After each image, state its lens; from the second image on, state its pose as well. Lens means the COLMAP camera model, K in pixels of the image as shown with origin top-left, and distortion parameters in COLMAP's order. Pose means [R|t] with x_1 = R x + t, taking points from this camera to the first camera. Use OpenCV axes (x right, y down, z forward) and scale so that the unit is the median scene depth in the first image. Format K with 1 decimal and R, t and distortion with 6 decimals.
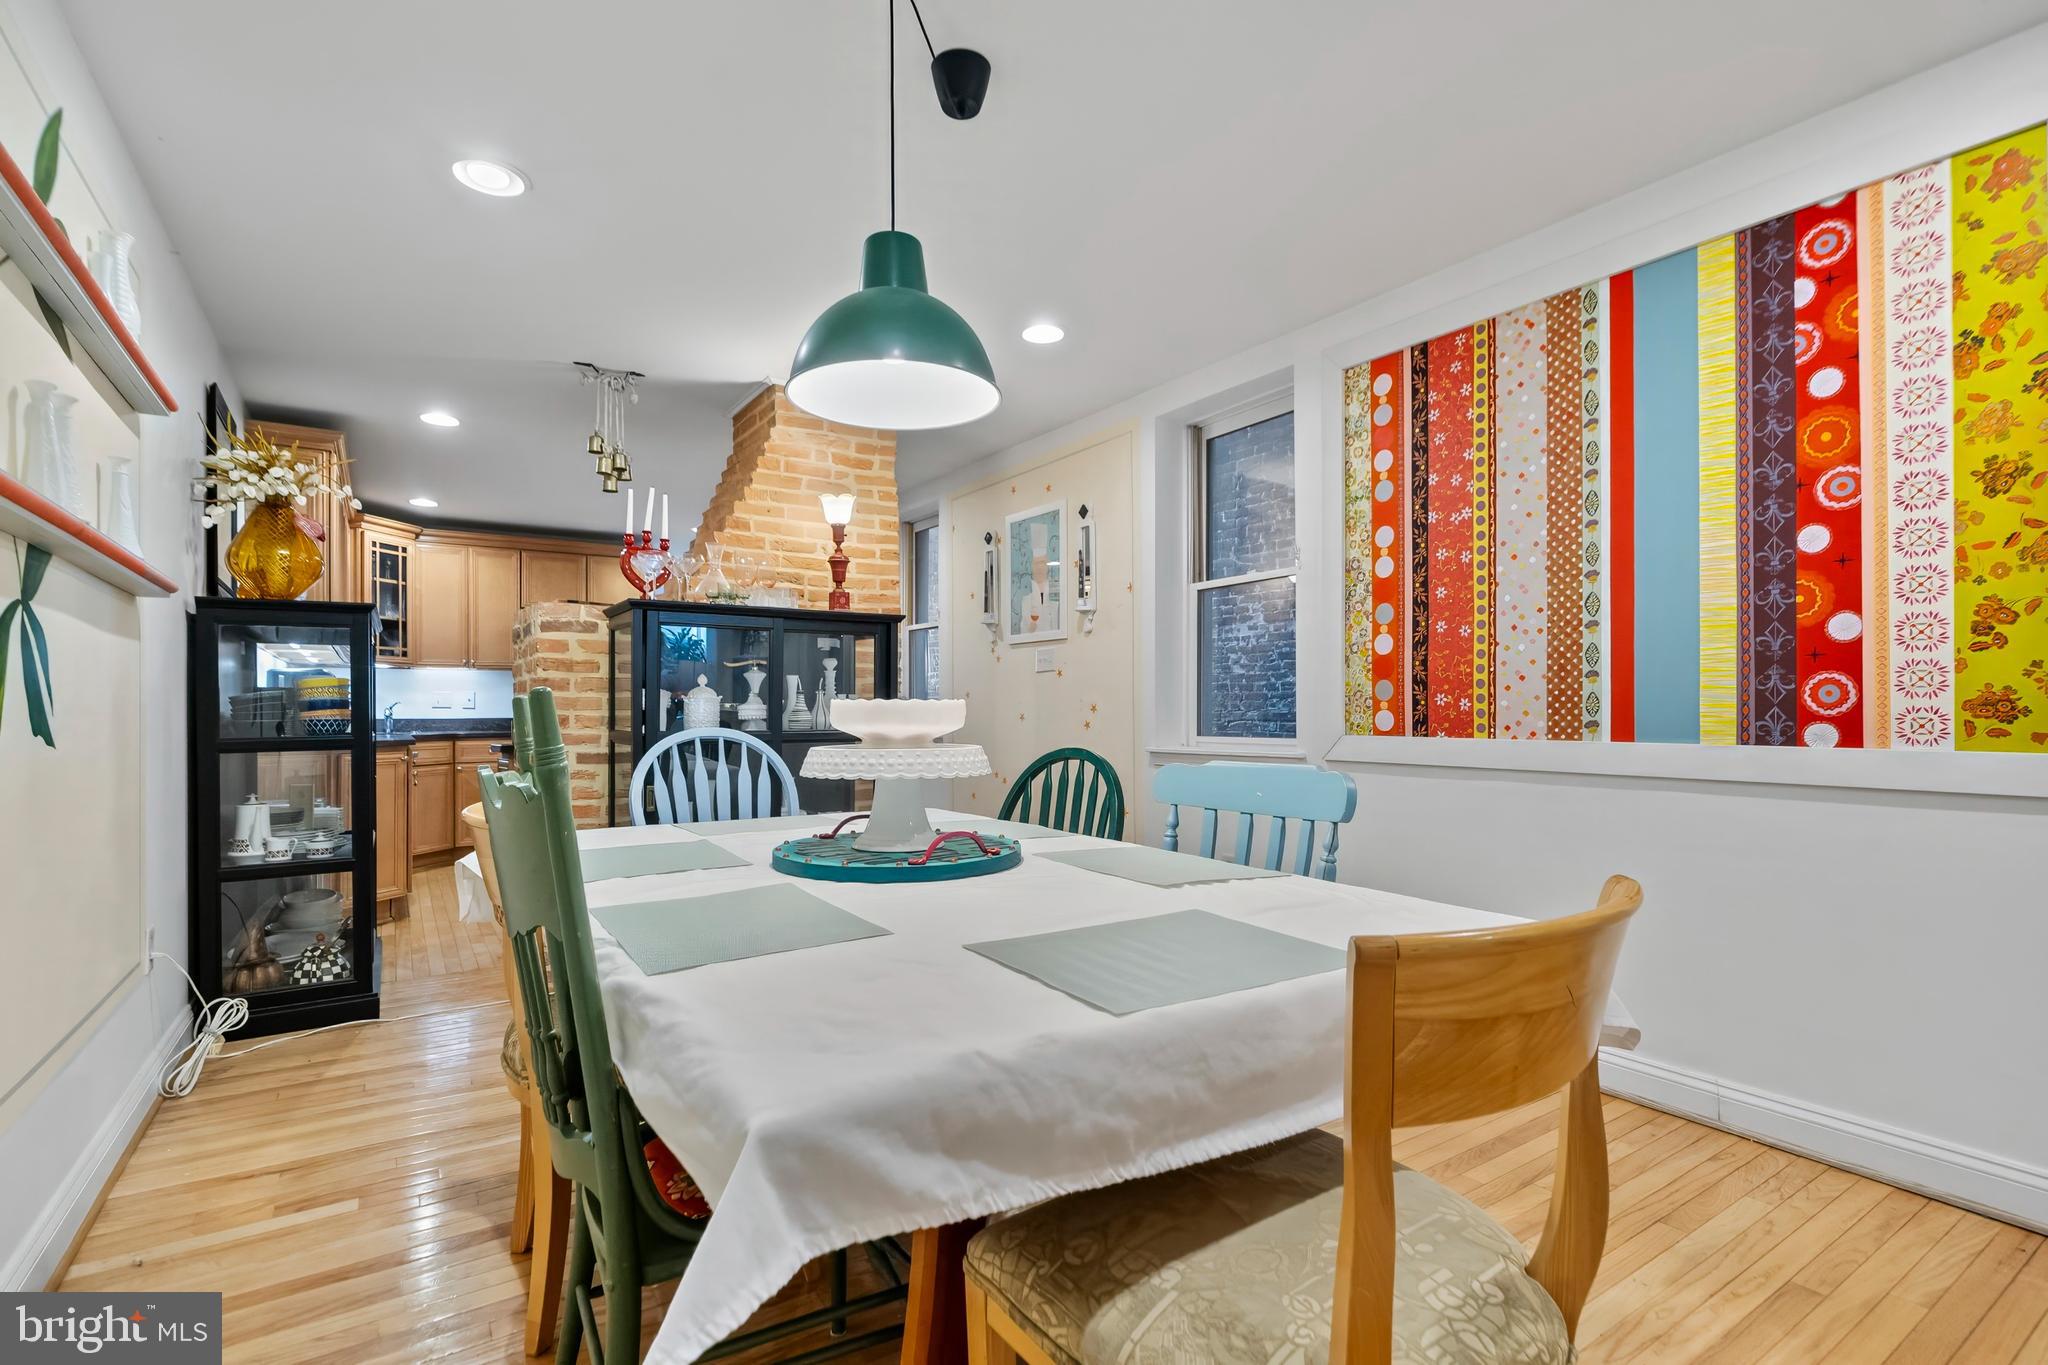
lens RADIAL K [[931.5, 0, 999.5], [0, 931.5, 700.7], [0, 0, 1]] dist [-0.003655, 0.000655]
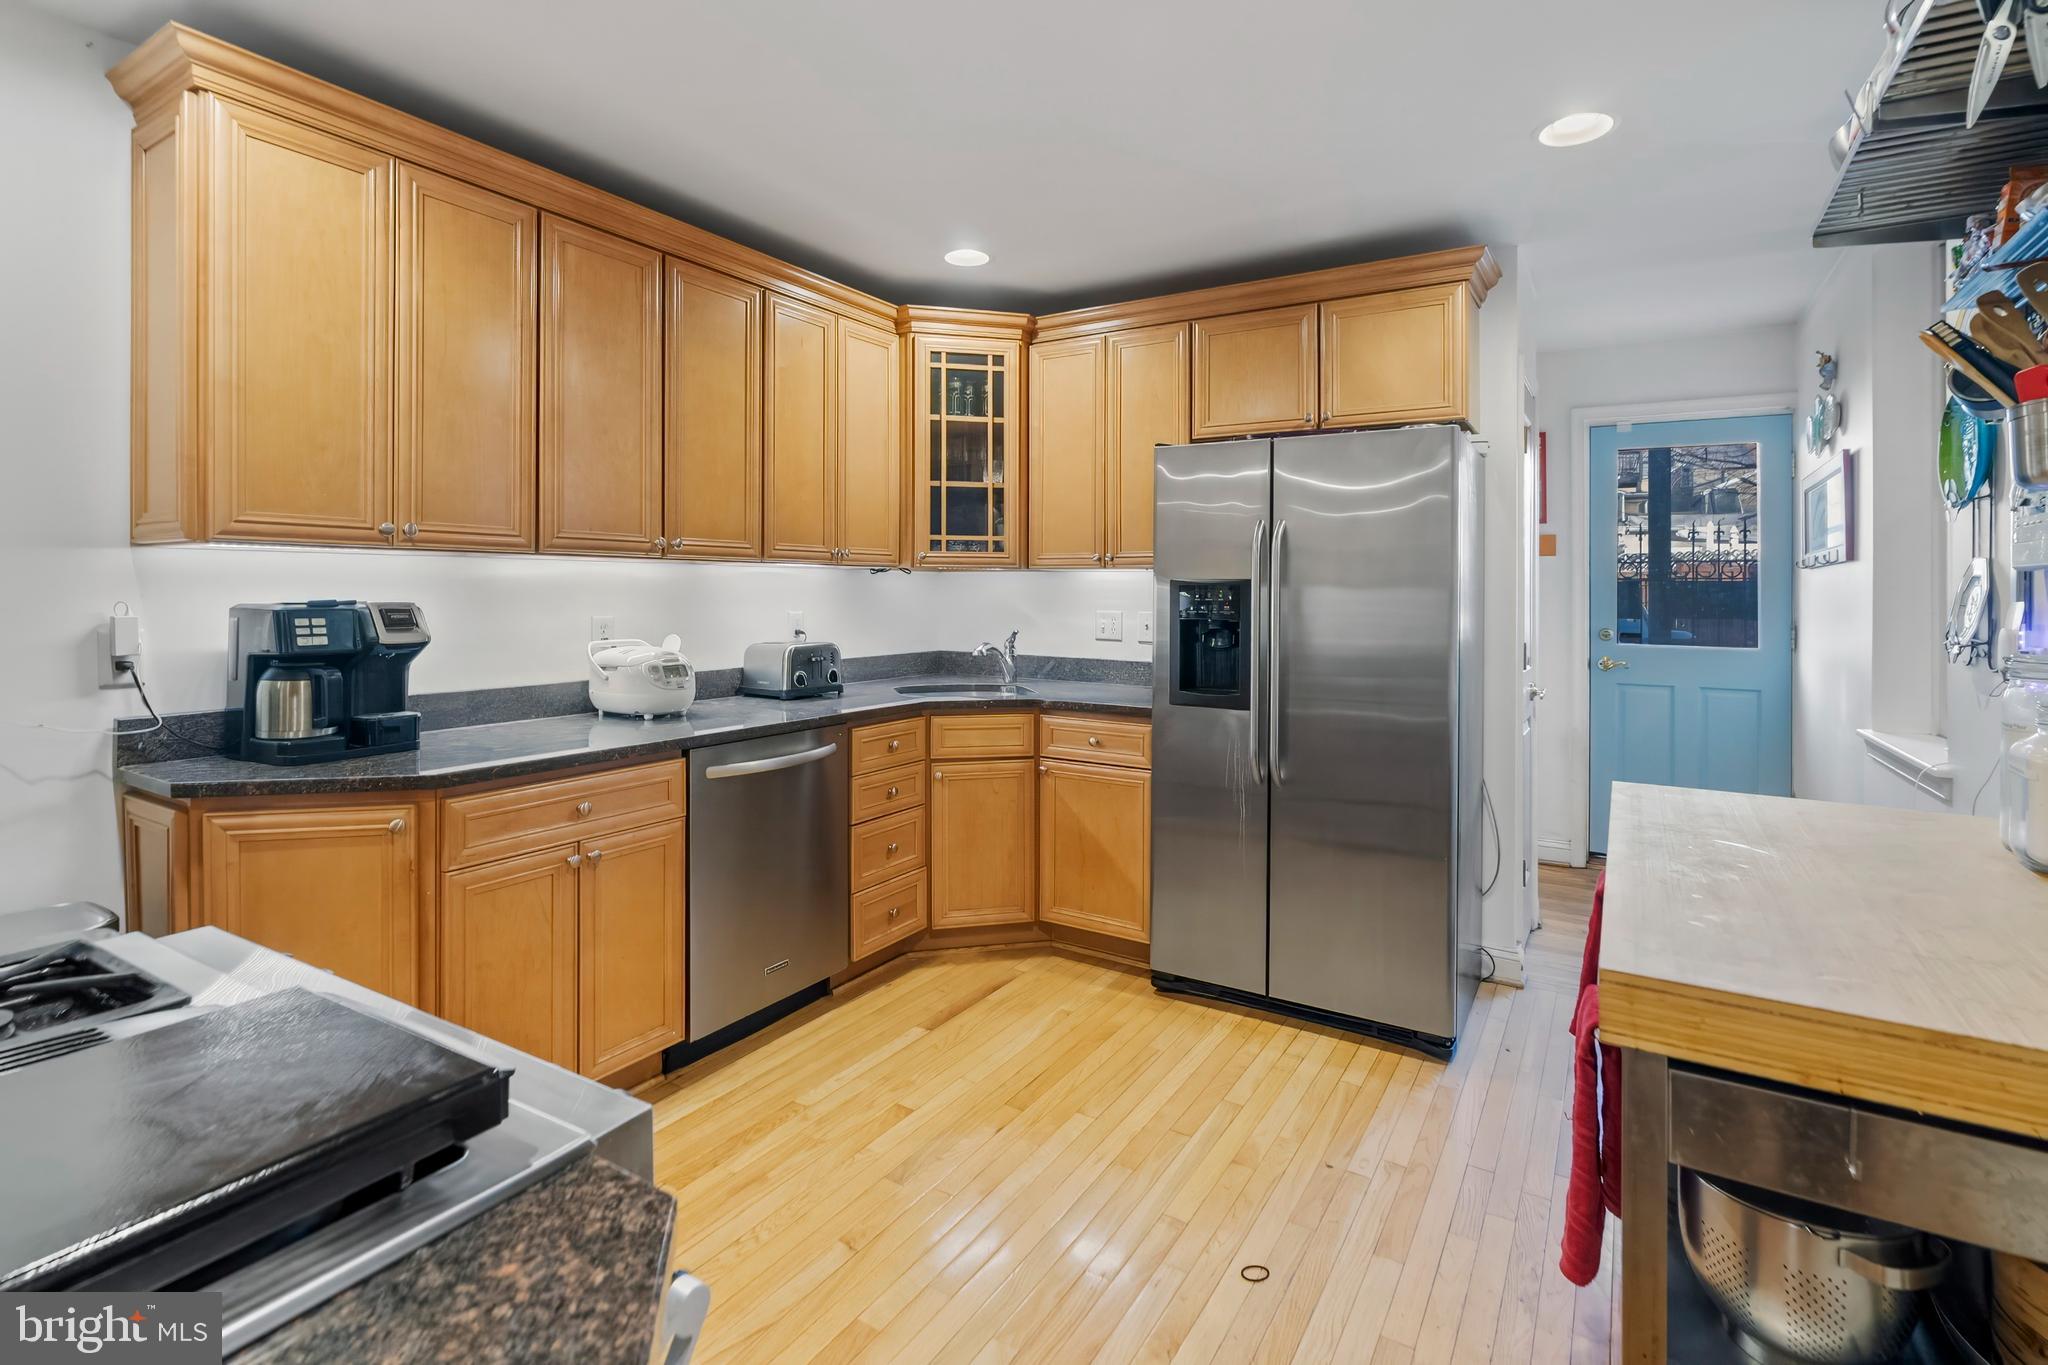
lens RADIAL K [[931.5, 0, 1064.2], [0, 931.5, 581.5], [0, 0, 1]] dist [-0.003655, 0.000655]
pose [[0.435593, 0.003895, -0.900135, -0.196884], [-0.000399, 0.999991, 0.004134, -0.052197], [0.900144, -0.001441, 0.435591, 1.304275]]
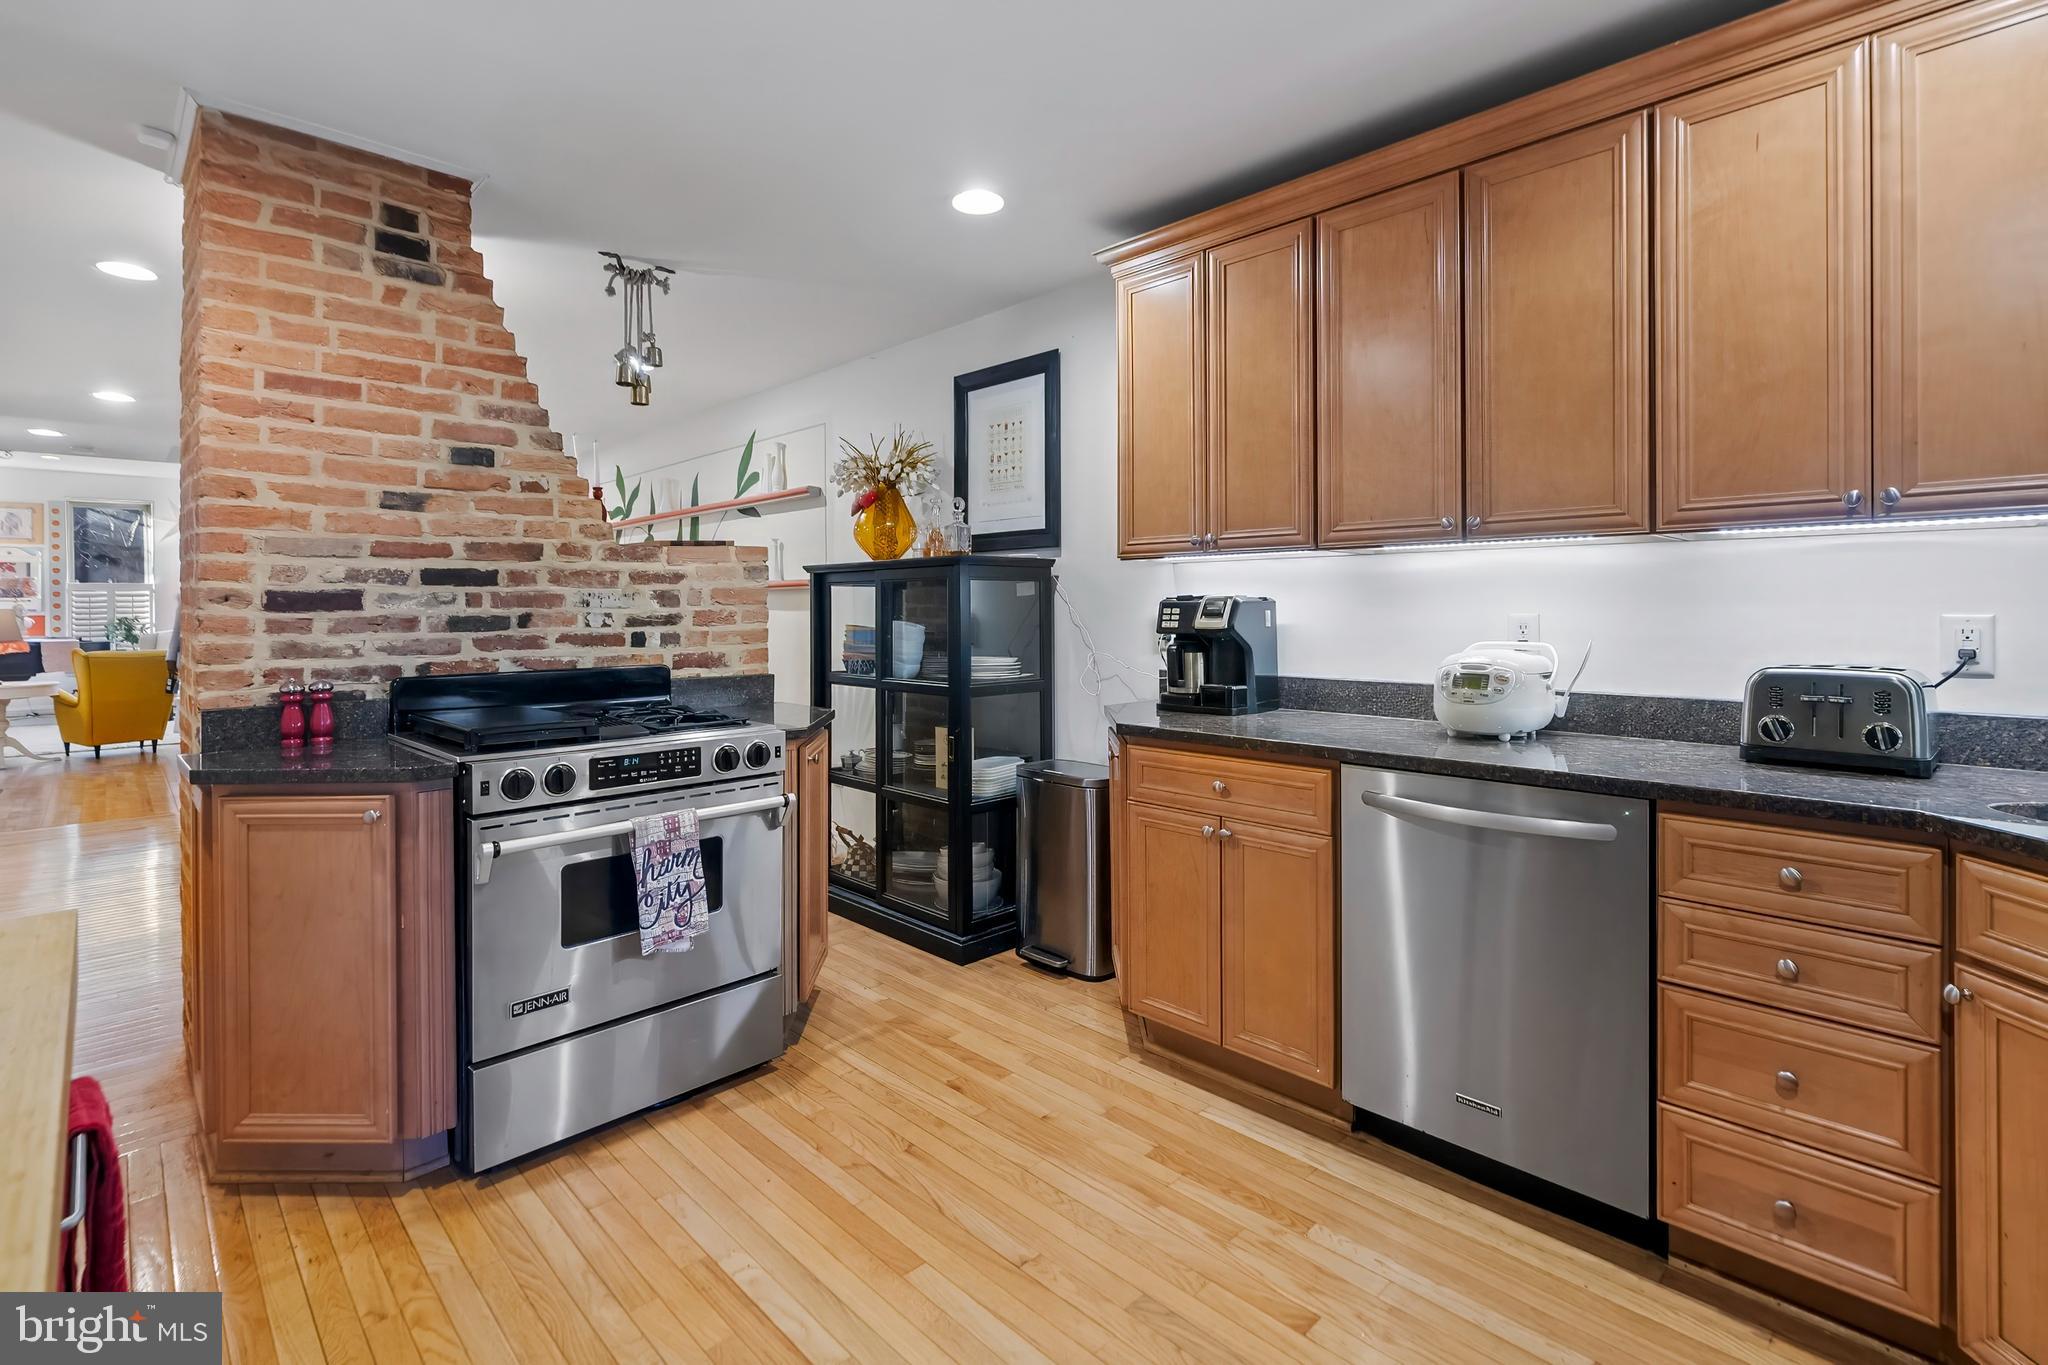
lens RADIAL K [[931.5, 0, 979.2], [0, 931.5, 614.1], [0, 0, 1]] dist [-0.003655, 0.000655]
pose [[-0.984892, 0.016231, -0.172410, -0.532782], [0.017083, 0.999848, -0.003455, -0.028133], [0.172327, -0.006348, -0.985019, 1.797984]]
